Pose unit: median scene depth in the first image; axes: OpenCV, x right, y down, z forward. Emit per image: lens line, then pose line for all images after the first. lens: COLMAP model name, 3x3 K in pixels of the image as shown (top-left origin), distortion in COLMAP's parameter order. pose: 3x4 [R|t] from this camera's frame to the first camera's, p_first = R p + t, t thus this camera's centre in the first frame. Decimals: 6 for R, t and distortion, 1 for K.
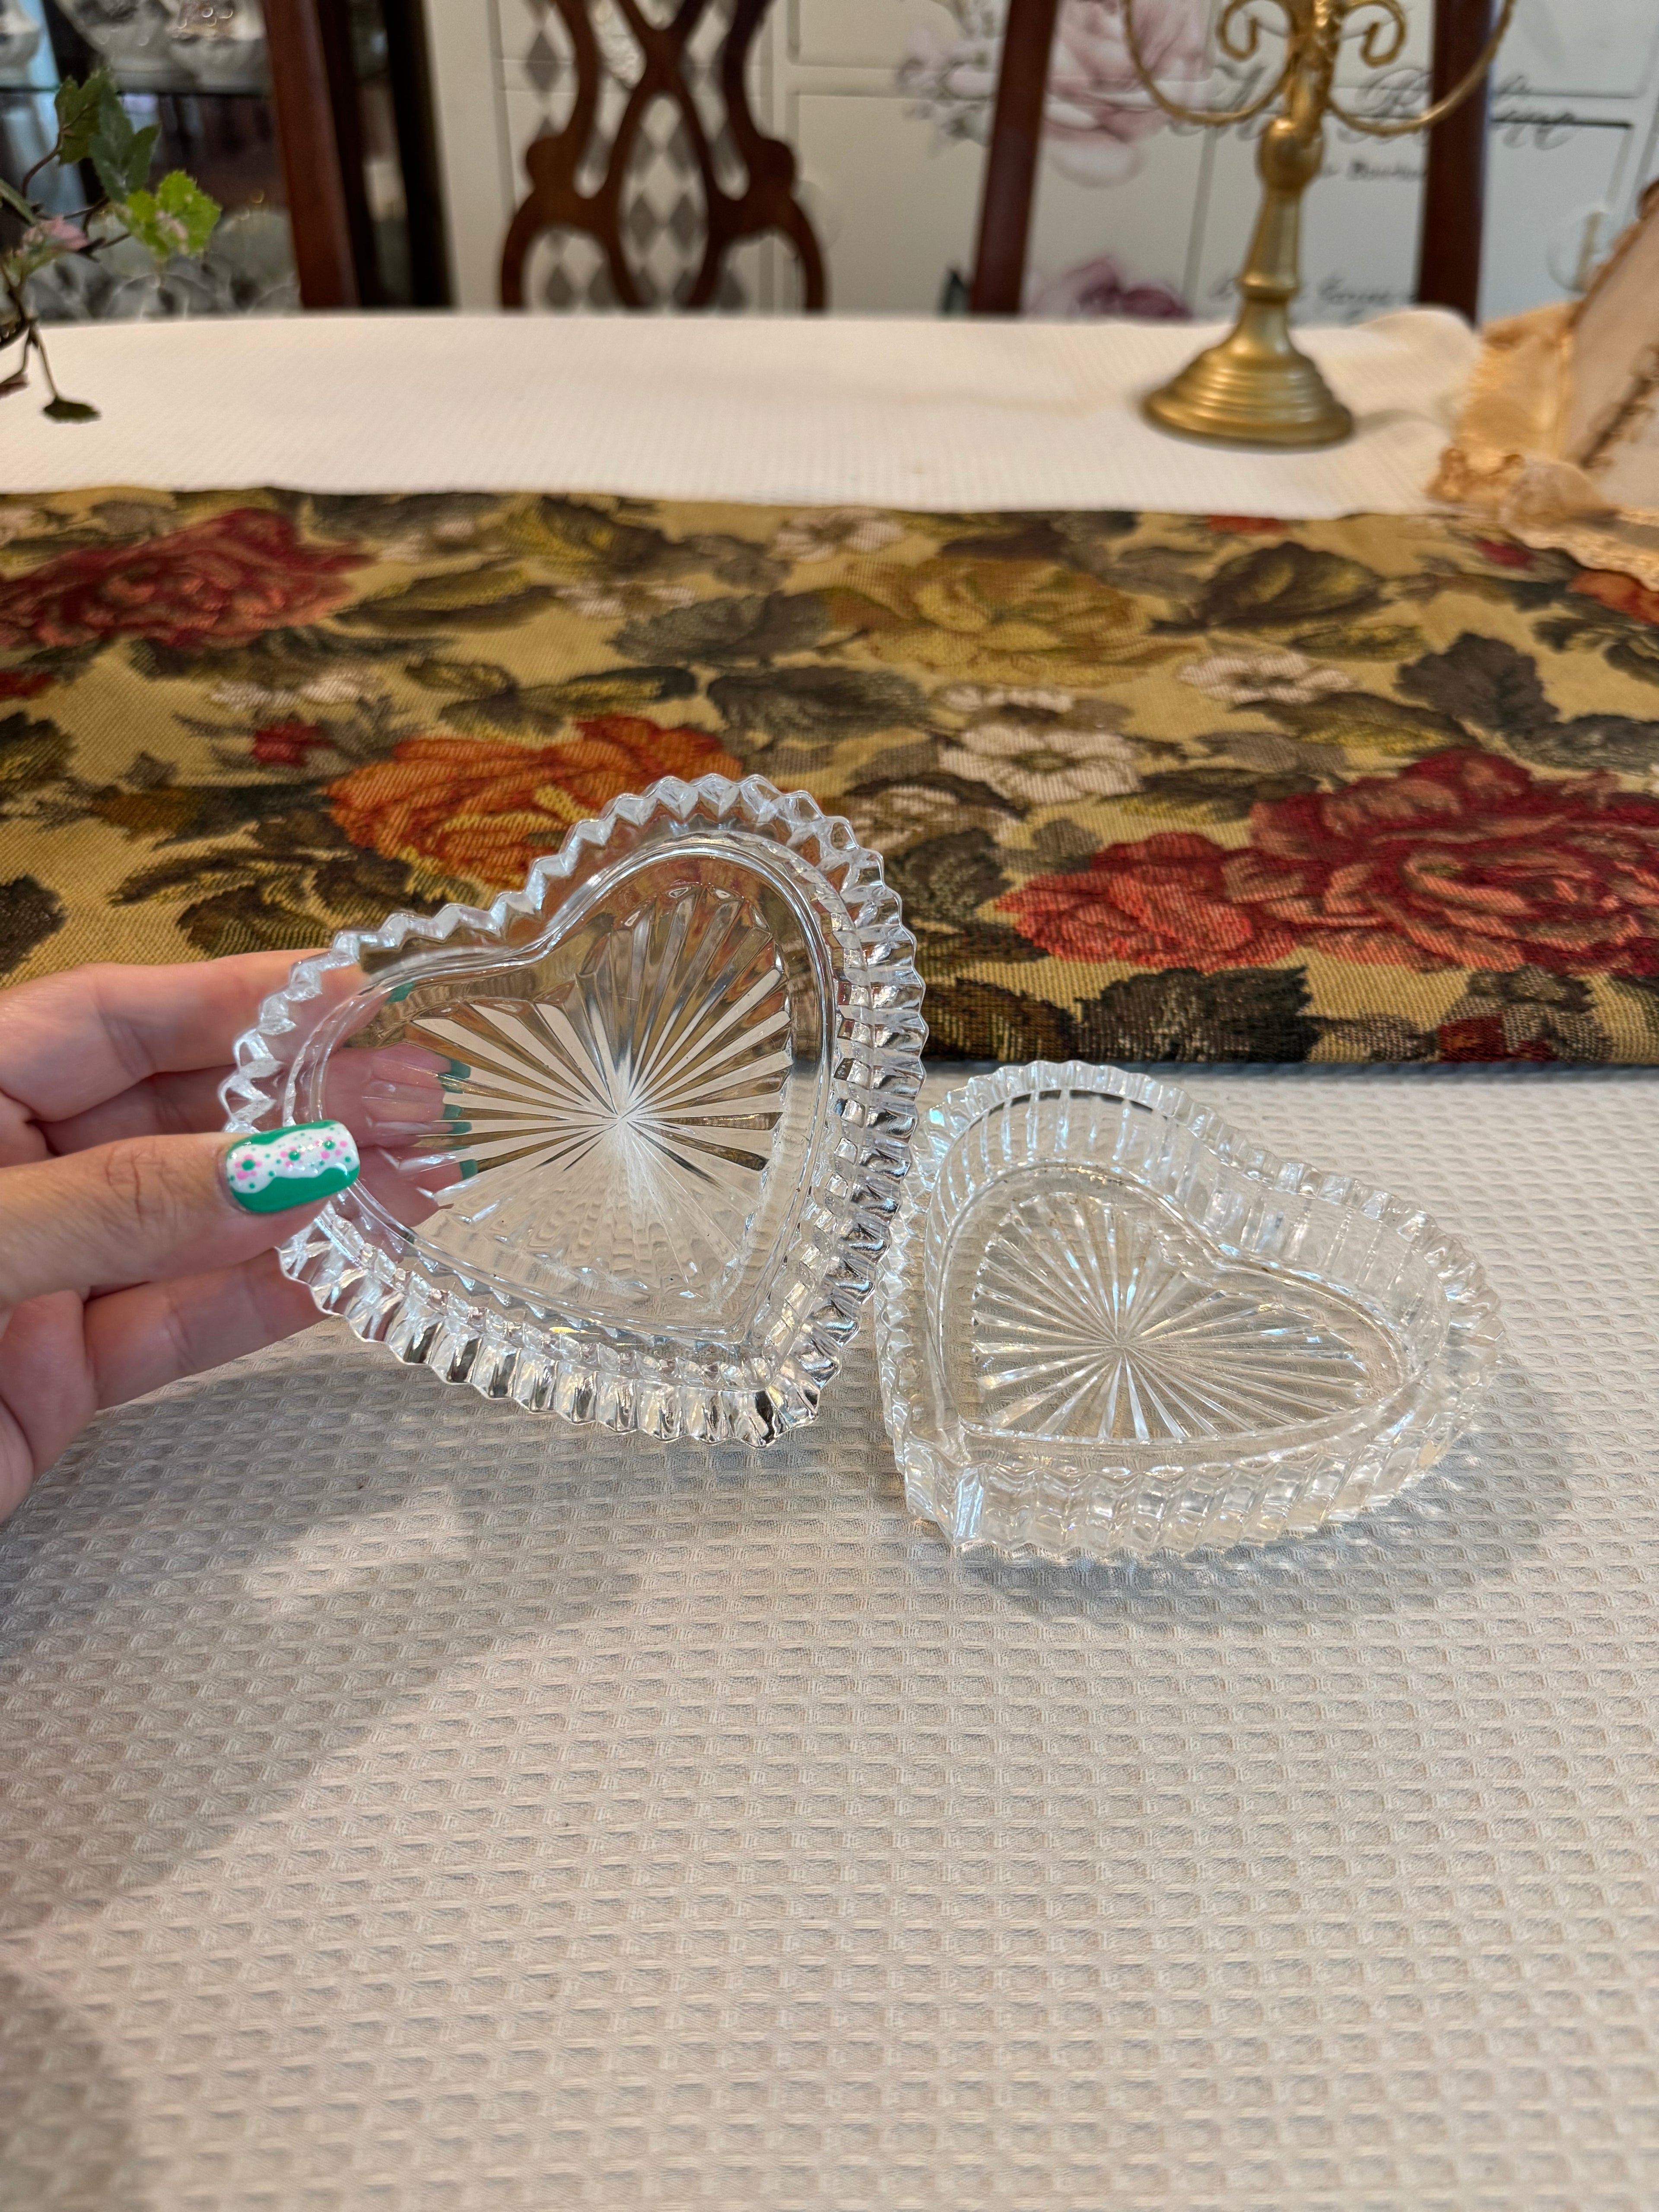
lens RADIAL K [[1630.7, 0, 831.0], [0, 1630.7, 1117.7], [0, 0, 1]] dist [0.010661, -0.036911]
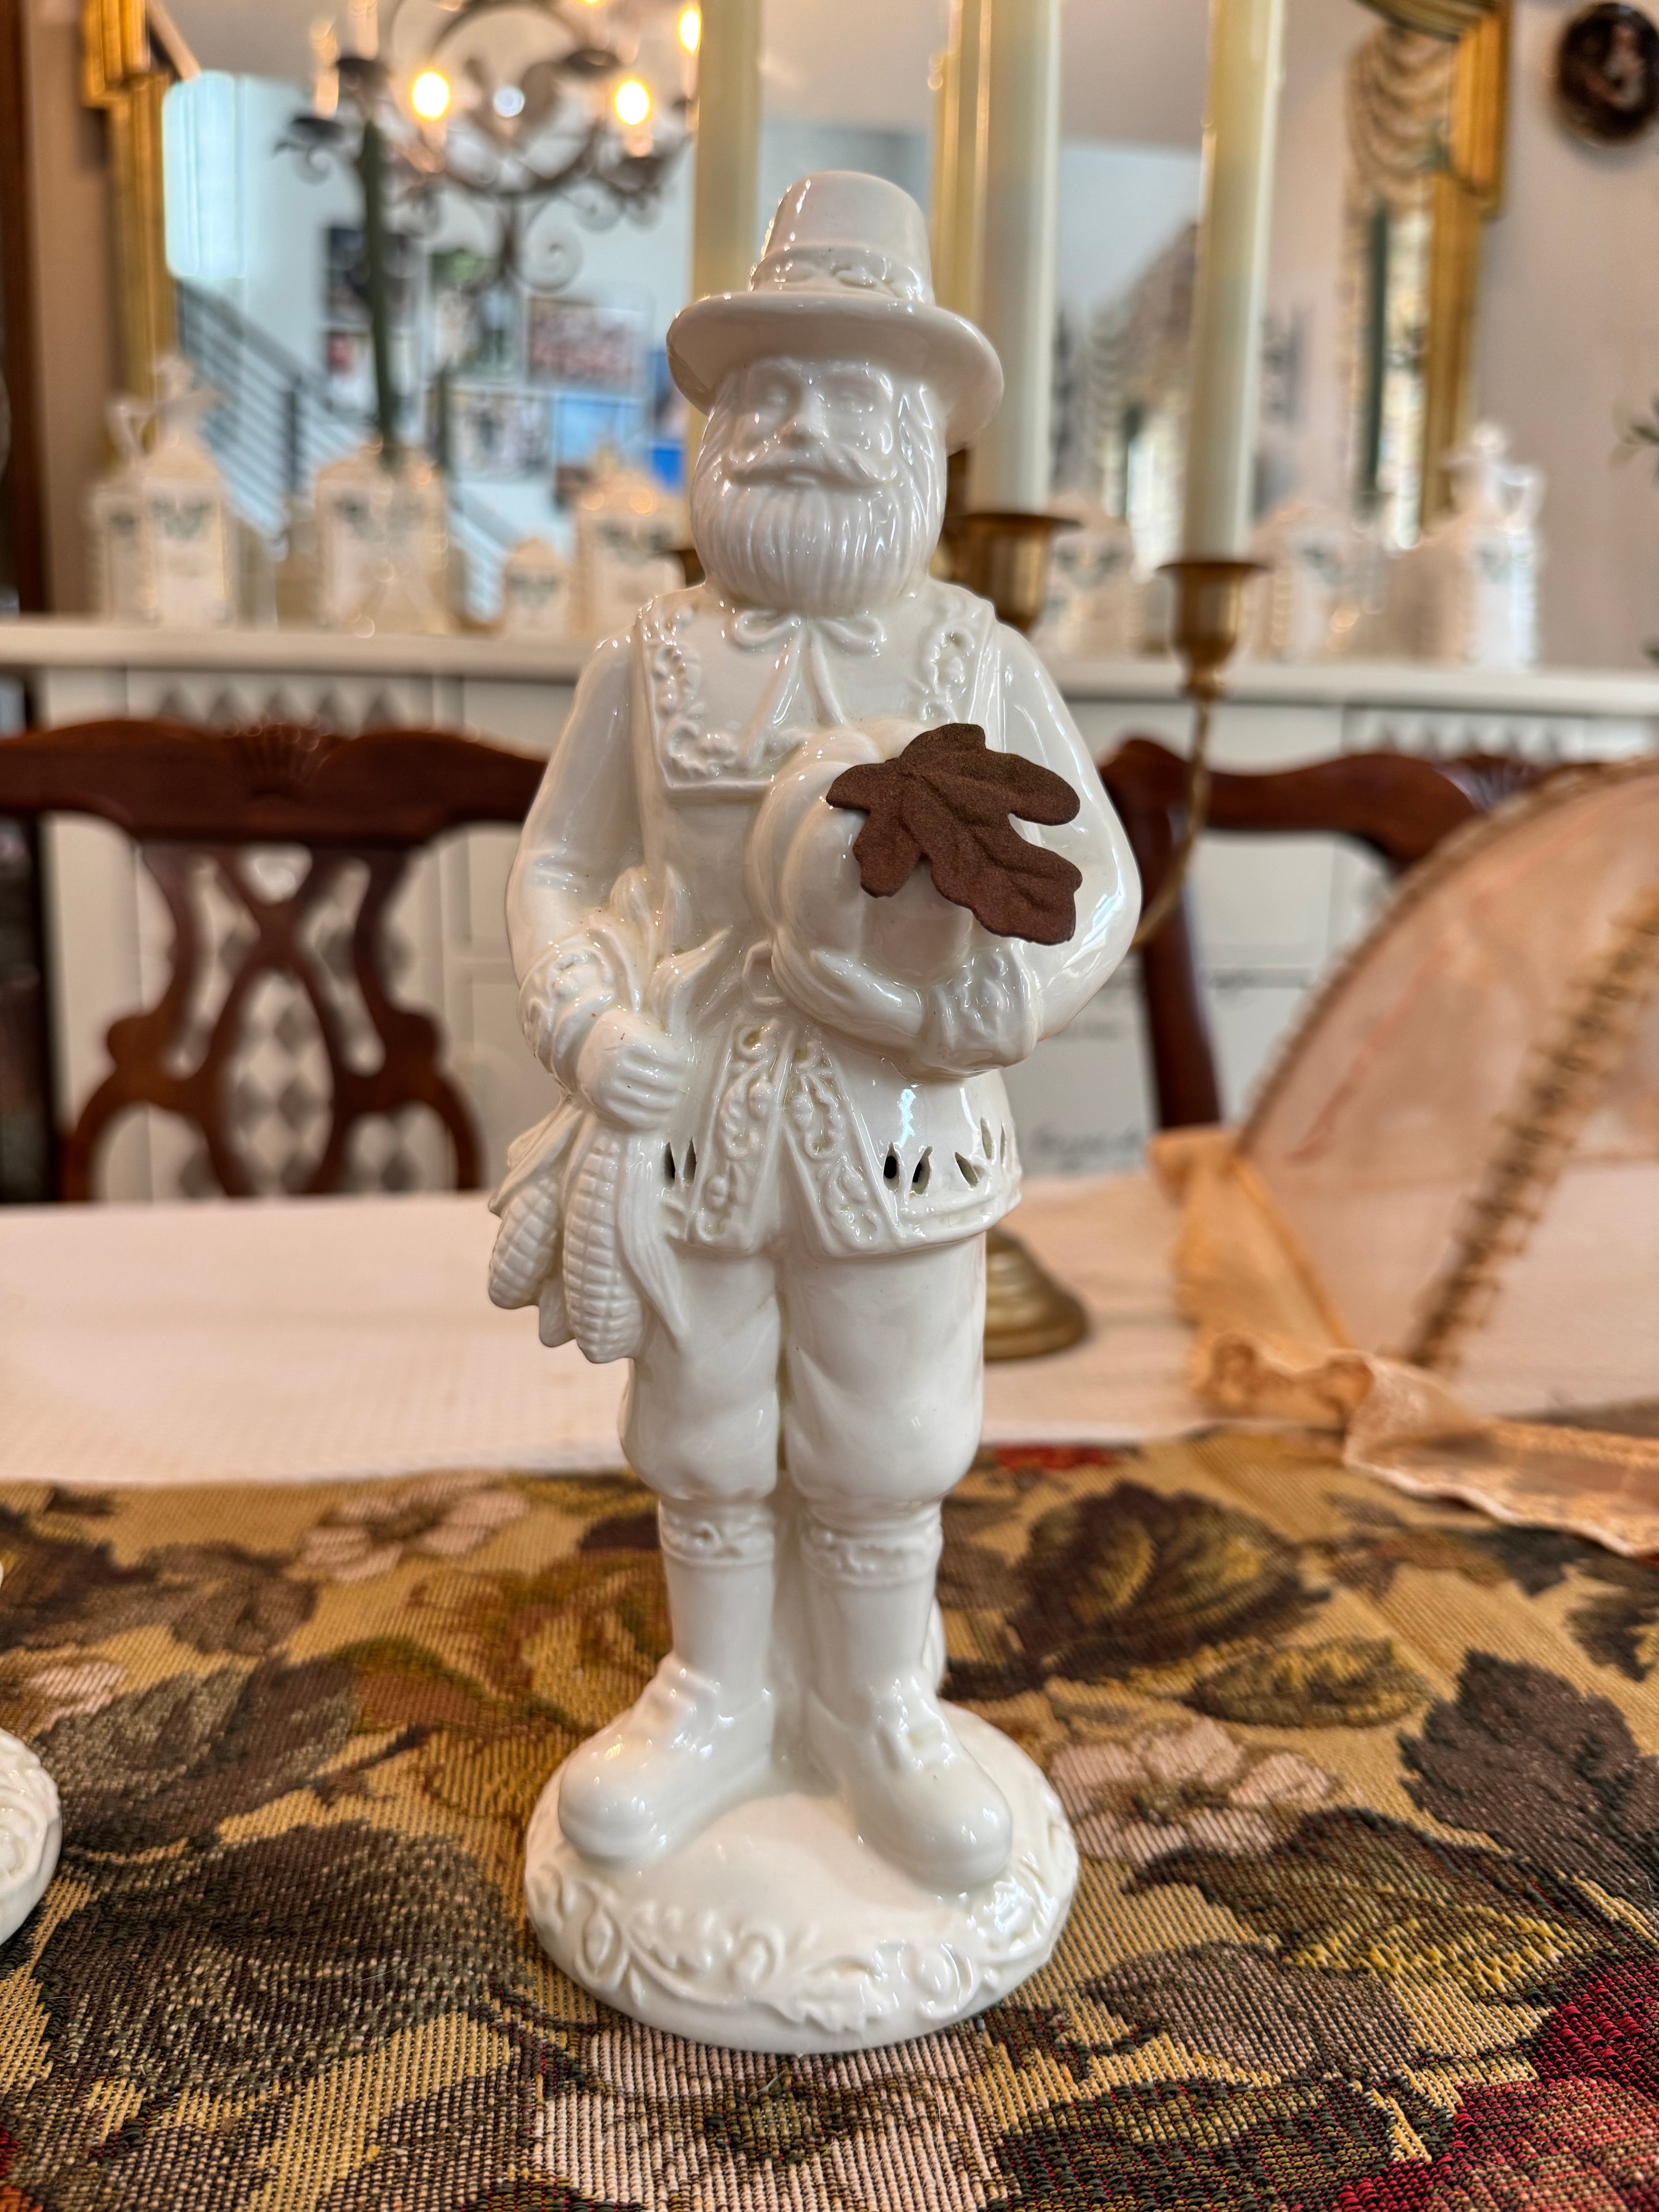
lens RADIAL K [[1630.7, 0, 833.0], [0, 1630.7, 1141.9], [0, 0, 1]] dist [0.010661, -0.036911]
pose [[0.986584, -0.034925, 0.159476, 0.074539], [0.104806, 0.884469, -0.454676, -0.216646], [-0.125172, 0.465290, 0.876263, 0.428295]]
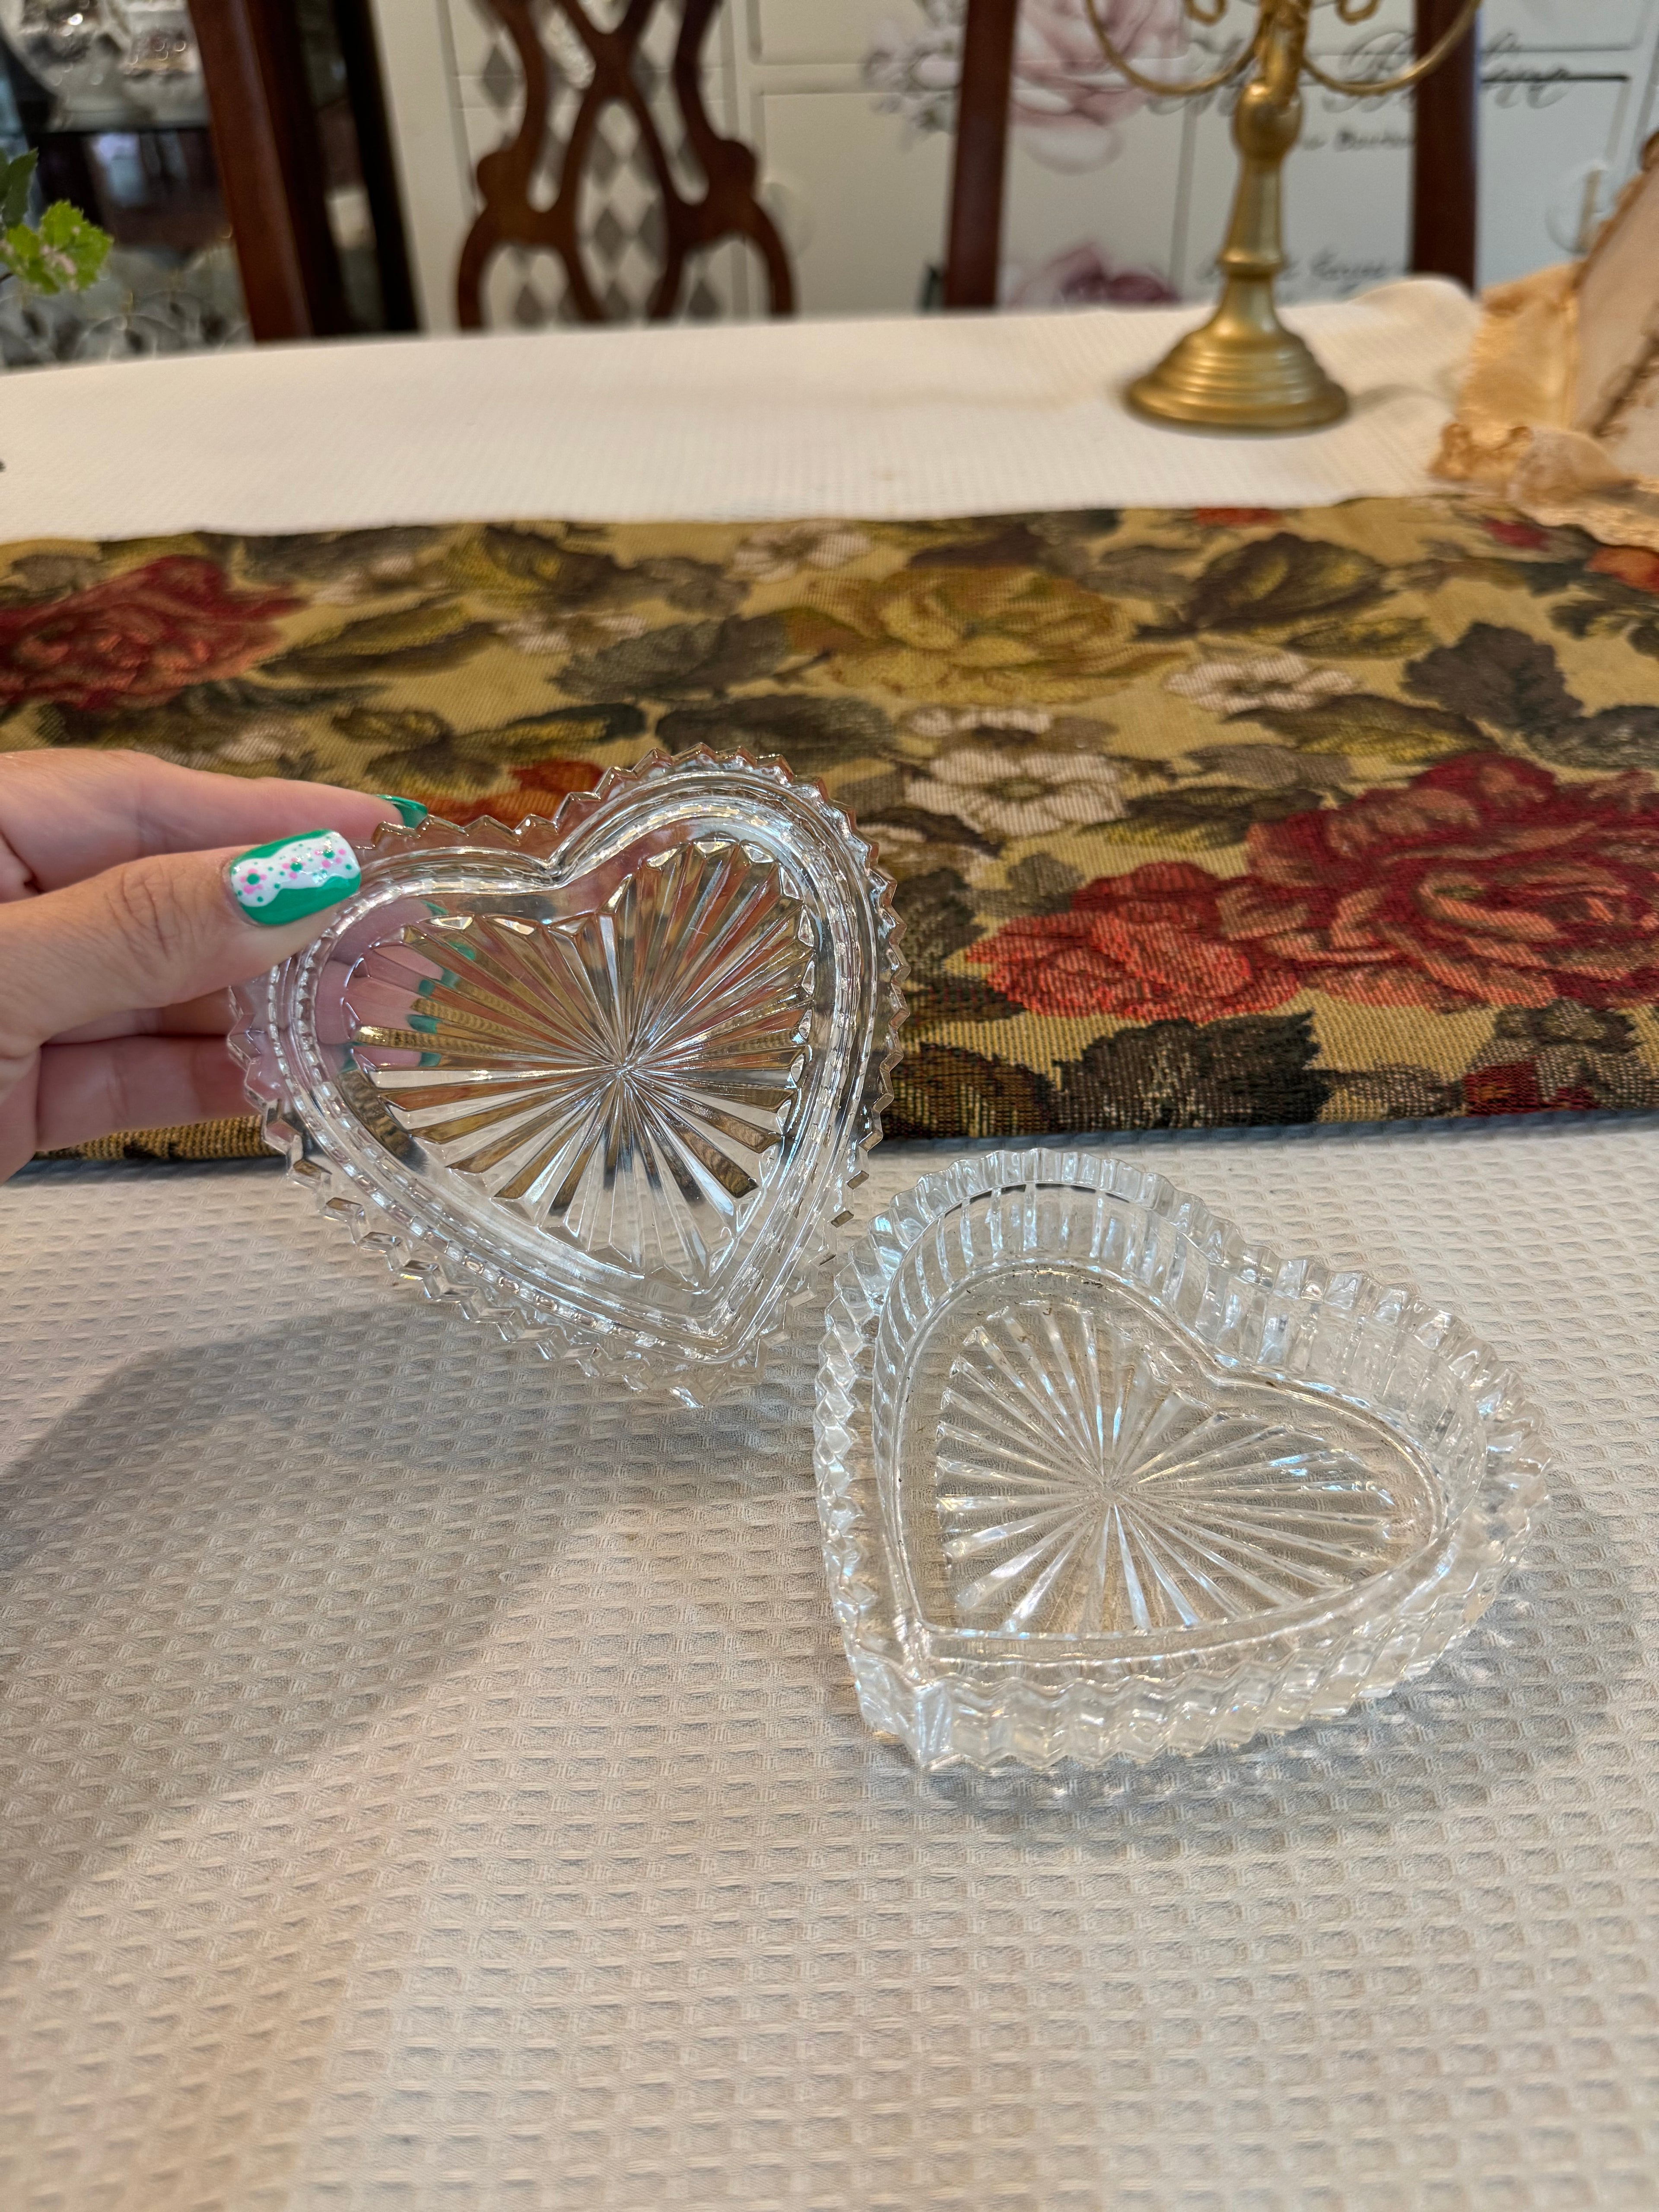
lens RADIAL K [[1630.7, 0, 842.5], [0, 1630.7, 1116.9], [0, 0, 1]] dist [0.010661, -0.036911]
pose [[0.998771, -0.047117, -0.015363, 0.031332], [0.047066, 0.998885, -0.003658, -0.030900], [0.015518, 0.002930, 0.999875, 0.071310]]
